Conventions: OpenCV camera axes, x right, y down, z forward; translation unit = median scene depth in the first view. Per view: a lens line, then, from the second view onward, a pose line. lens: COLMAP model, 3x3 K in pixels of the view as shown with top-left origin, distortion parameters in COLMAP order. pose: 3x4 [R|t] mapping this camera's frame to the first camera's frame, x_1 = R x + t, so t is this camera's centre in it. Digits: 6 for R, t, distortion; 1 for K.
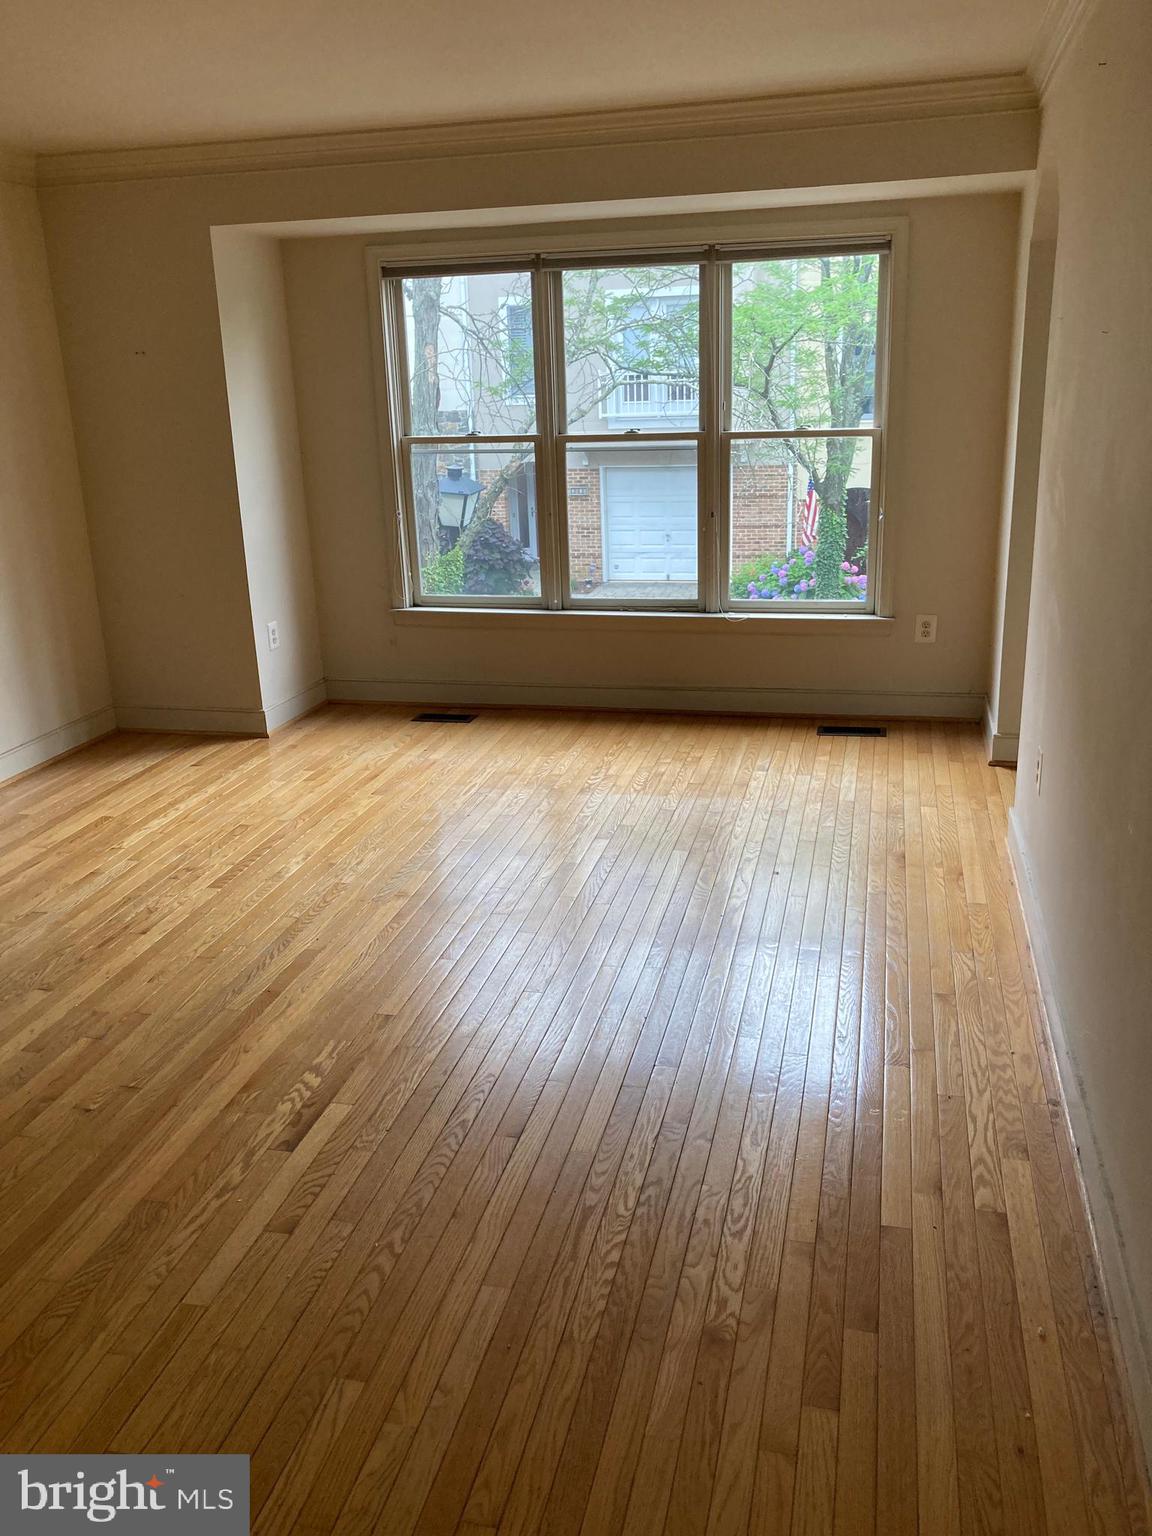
lens RADIAL K [[1261.9, 0, 576.0], [0, 1261.9, 768.0], [0, 0, 1]] dist [0.003330, 0.003089]
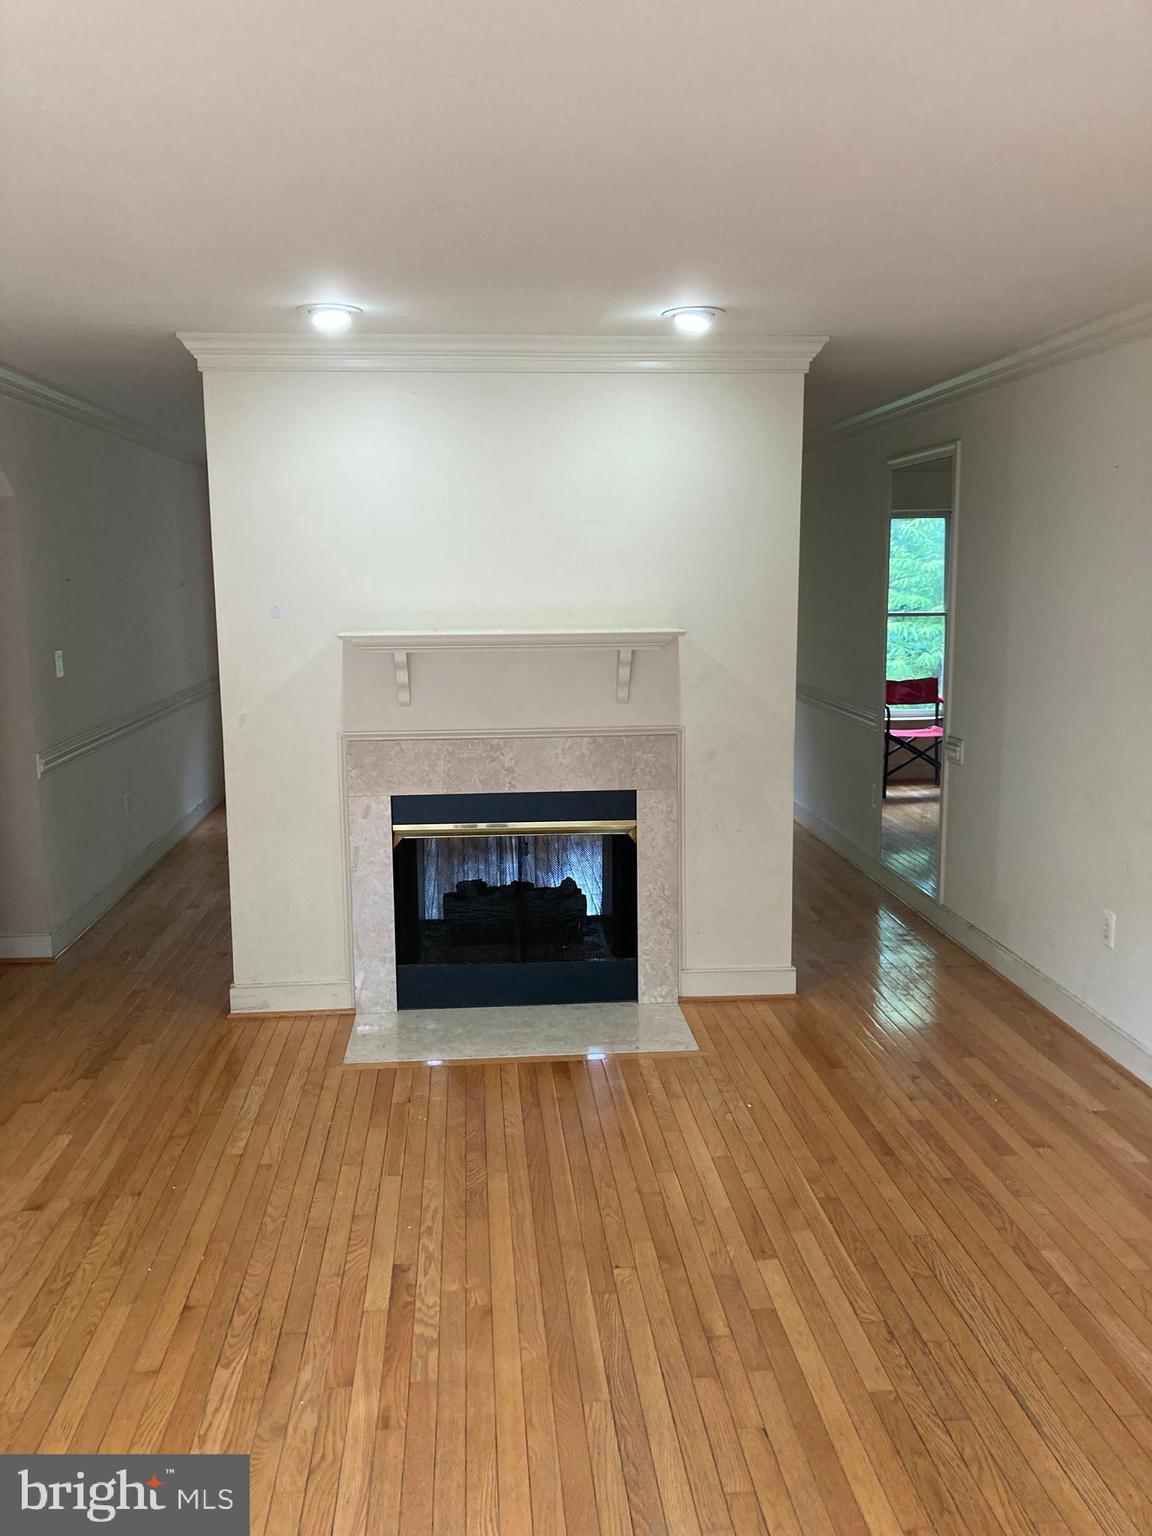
lens RADIAL K [[1261.9, 0, 576.0], [0, 1261.9, 768.0], [0, 0, 1]] dist [0.003330, 0.003089]
pose [[-0.945310, 0.089643, -0.313613, -0.061790], [-0.068433, 0.885584, 0.459410, -0.599312], [0.318914, 0.455747, -0.831017, 1.726236]]
